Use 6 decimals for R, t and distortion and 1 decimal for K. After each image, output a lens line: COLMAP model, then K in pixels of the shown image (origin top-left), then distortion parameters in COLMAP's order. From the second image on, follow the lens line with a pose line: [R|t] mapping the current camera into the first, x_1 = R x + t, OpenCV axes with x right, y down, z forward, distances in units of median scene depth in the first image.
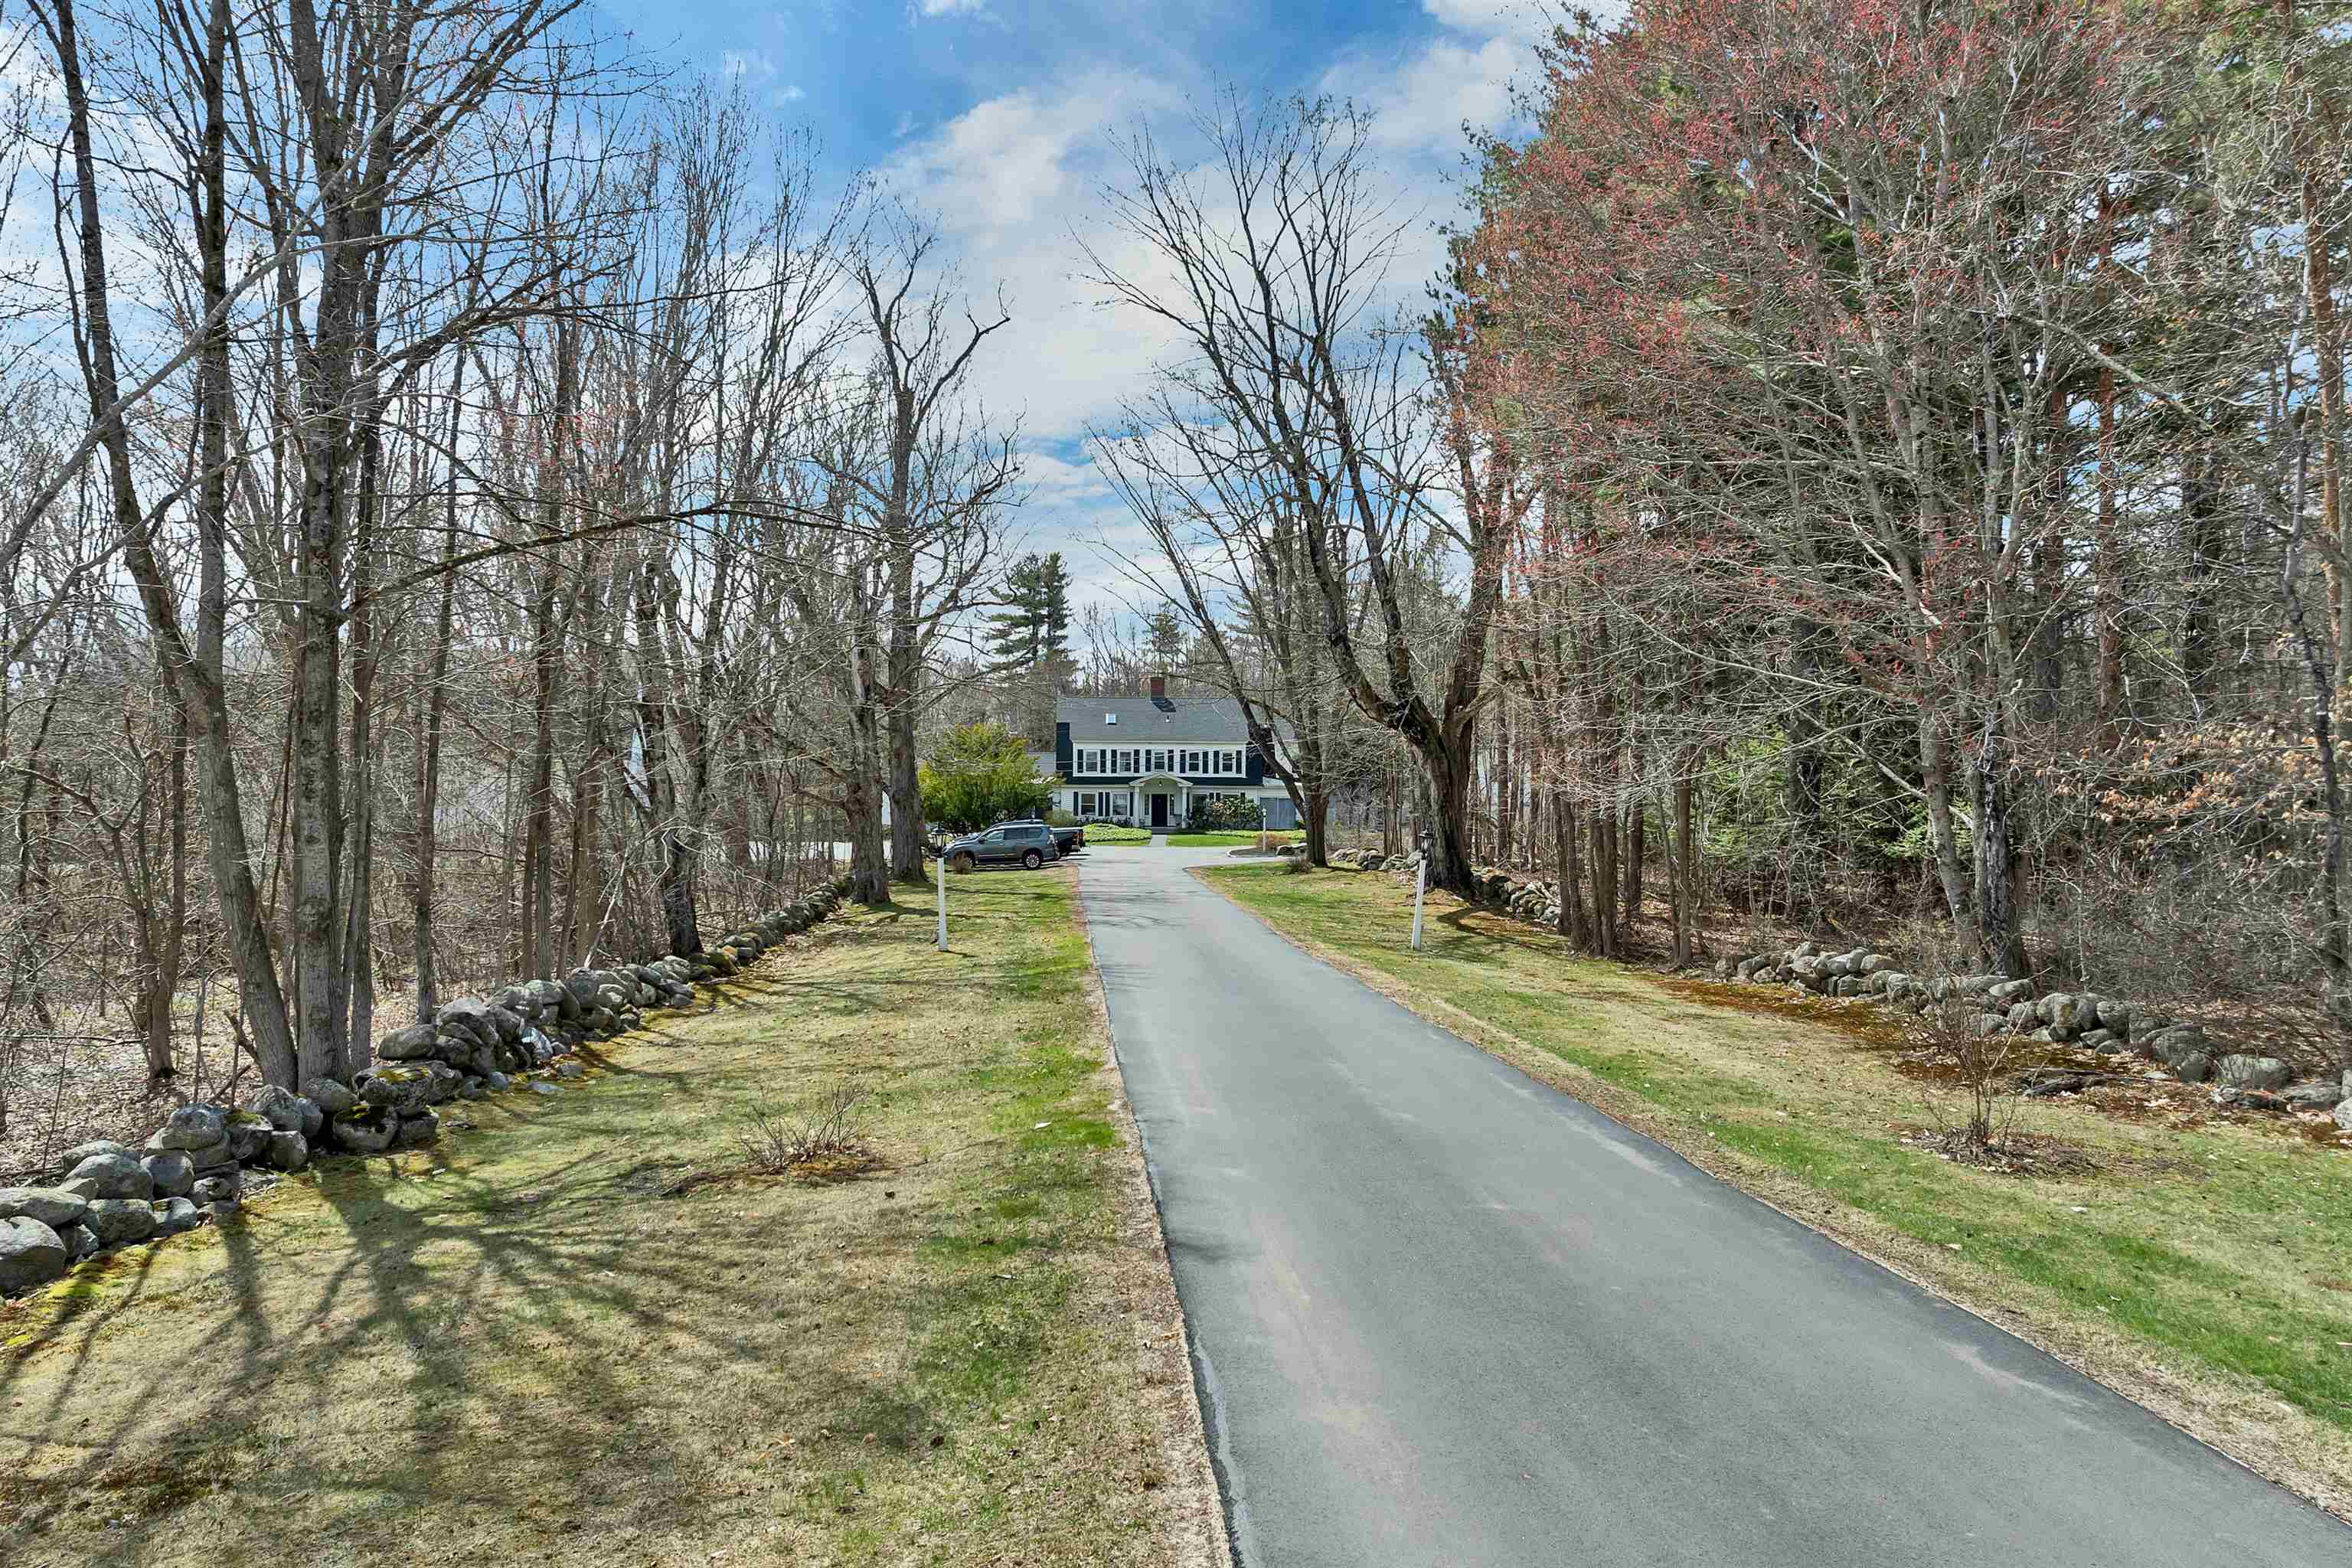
lens RADIAL K [[1759.5, 0, 1182.3], [0, 1759.5, 789.3], [0, 0, 1]] dist [-0.011060, 0.000084]
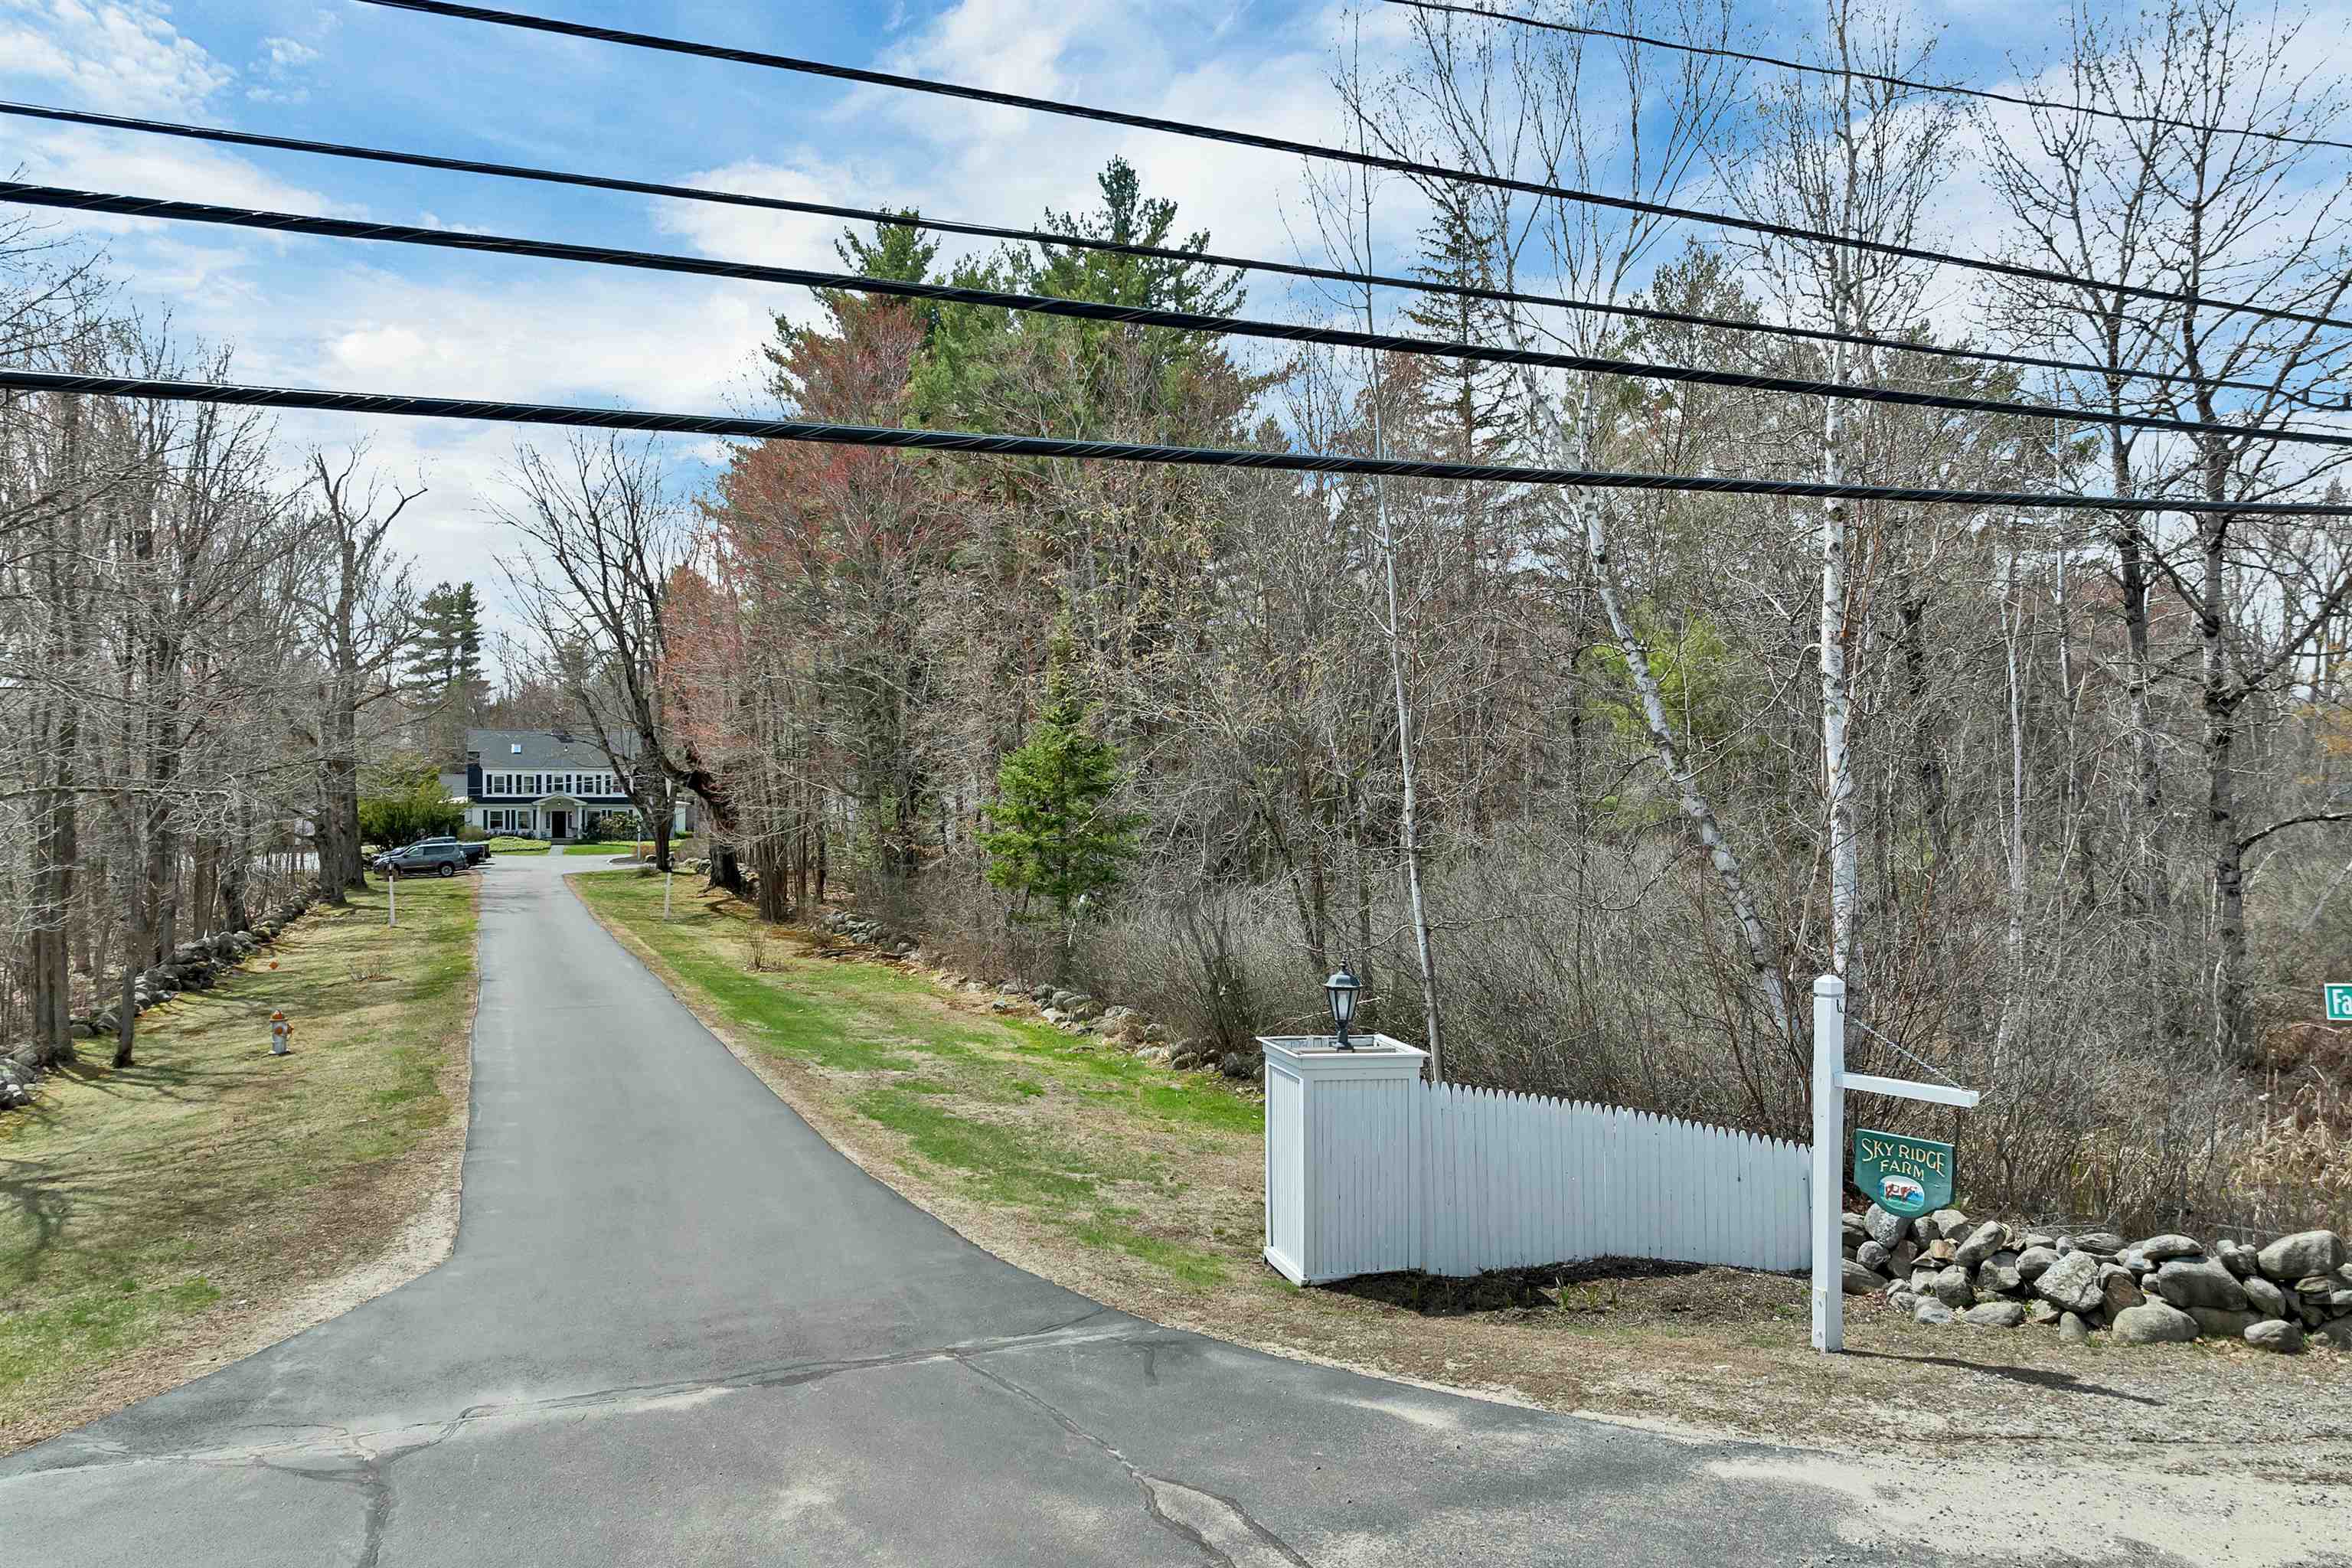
lens RADIAL K [[1759.5, 0, 1169.6], [0, 1759.5, 823.1], [0, 0, 1]] dist [-0.011060, 0.000084]
pose [[0.953907, -0.005898, 0.300044, 0.025698], [-0.000839, 0.999751, 0.022321, -0.016946], [-0.300100, -0.021544, 0.953664, -0.291152]]
